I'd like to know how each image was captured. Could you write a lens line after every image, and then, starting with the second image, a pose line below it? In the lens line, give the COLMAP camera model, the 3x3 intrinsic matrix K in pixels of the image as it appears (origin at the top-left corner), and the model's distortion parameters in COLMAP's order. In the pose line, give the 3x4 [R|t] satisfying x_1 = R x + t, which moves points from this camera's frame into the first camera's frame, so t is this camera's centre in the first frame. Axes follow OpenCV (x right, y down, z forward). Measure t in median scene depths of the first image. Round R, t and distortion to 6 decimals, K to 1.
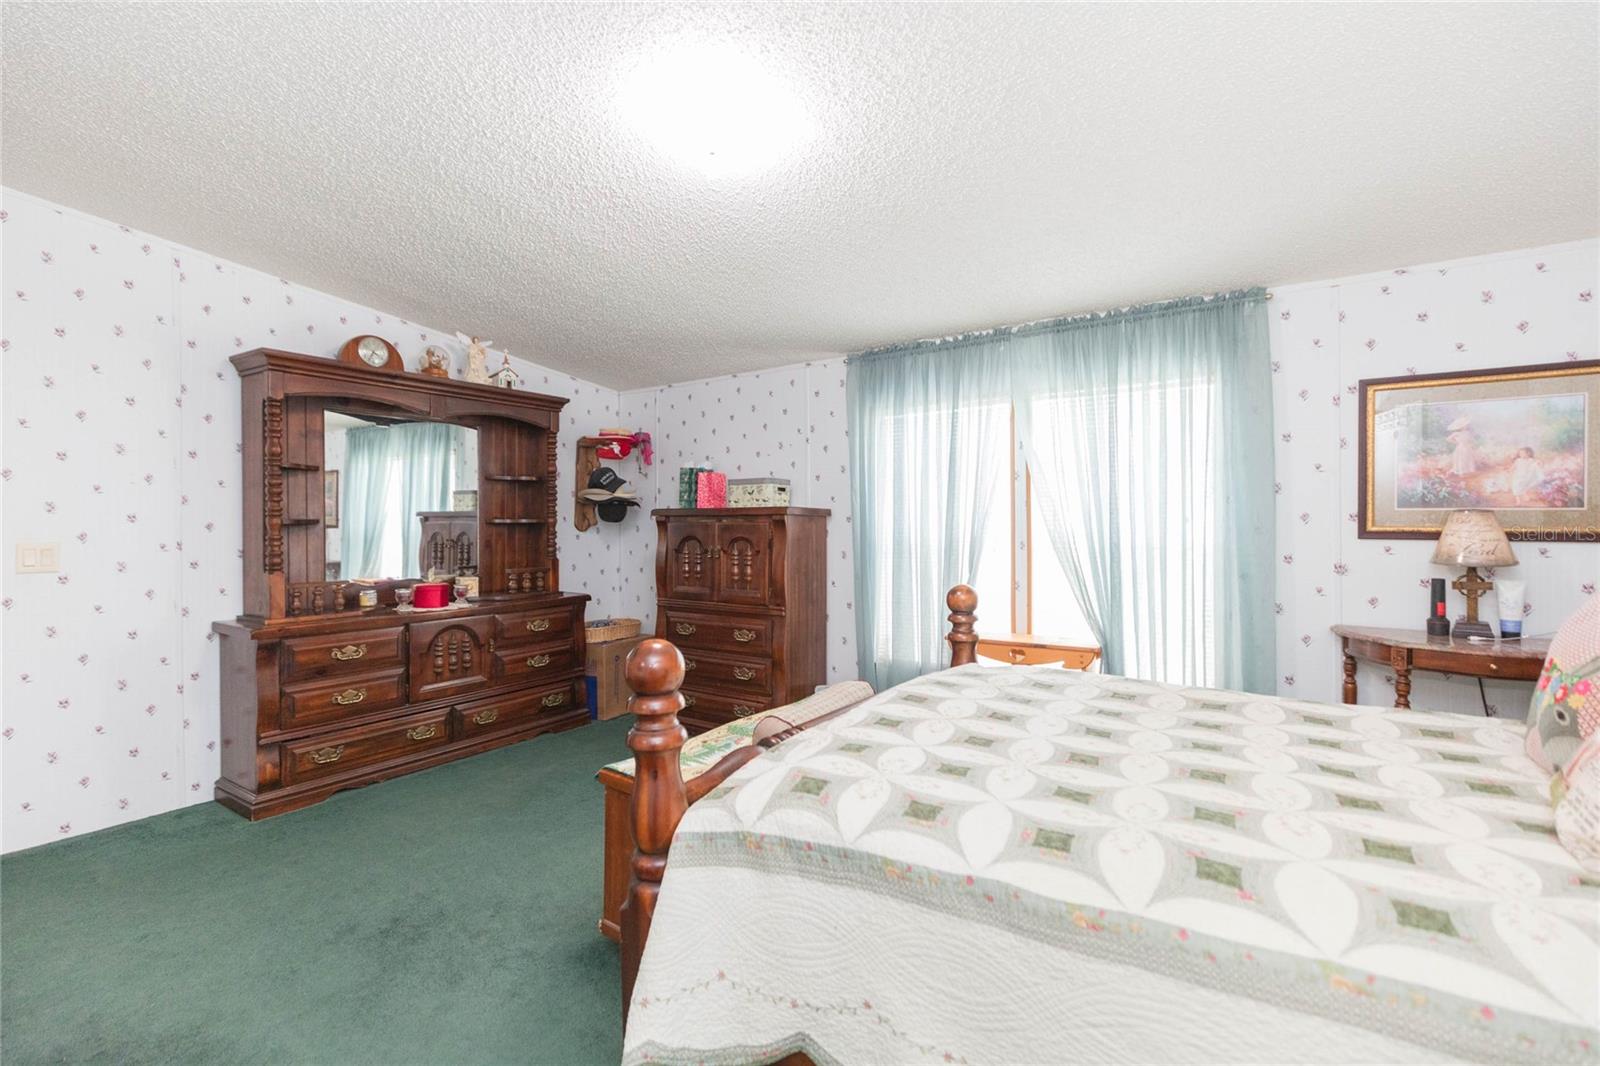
lens RADIAL K [[711.4, 0, 800.0], [0, 711.4, 533.0], [0, 0, 1]] dist [-0.002585, -0.000289]
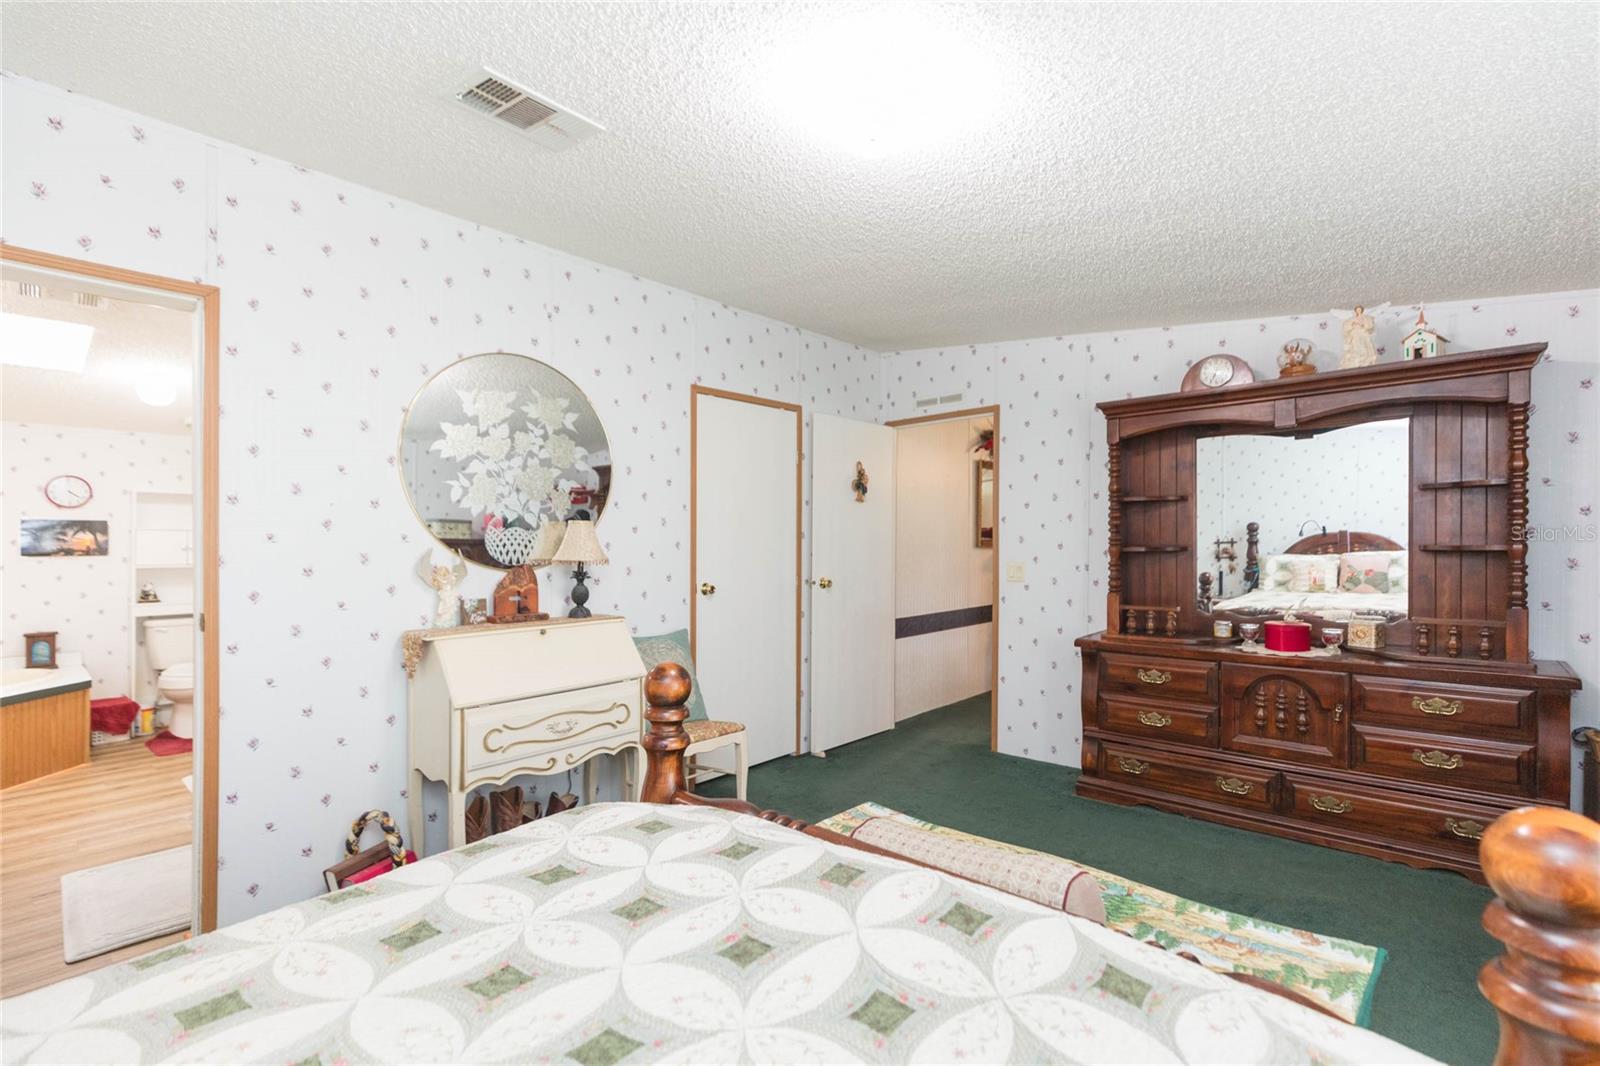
lens RADIAL K [[721.2, 0, 817.5], [0, 721.2, 538.2], [0, 0, 1]] dist [0.000911, 0.001013]
pose [[-0.118257, 0.000640, -0.992983, 0.459191], [-0.000286, 1.000000, 0.000679, -0.033447], [0.992983, 0.000365, -0.118257, 0.623445]]
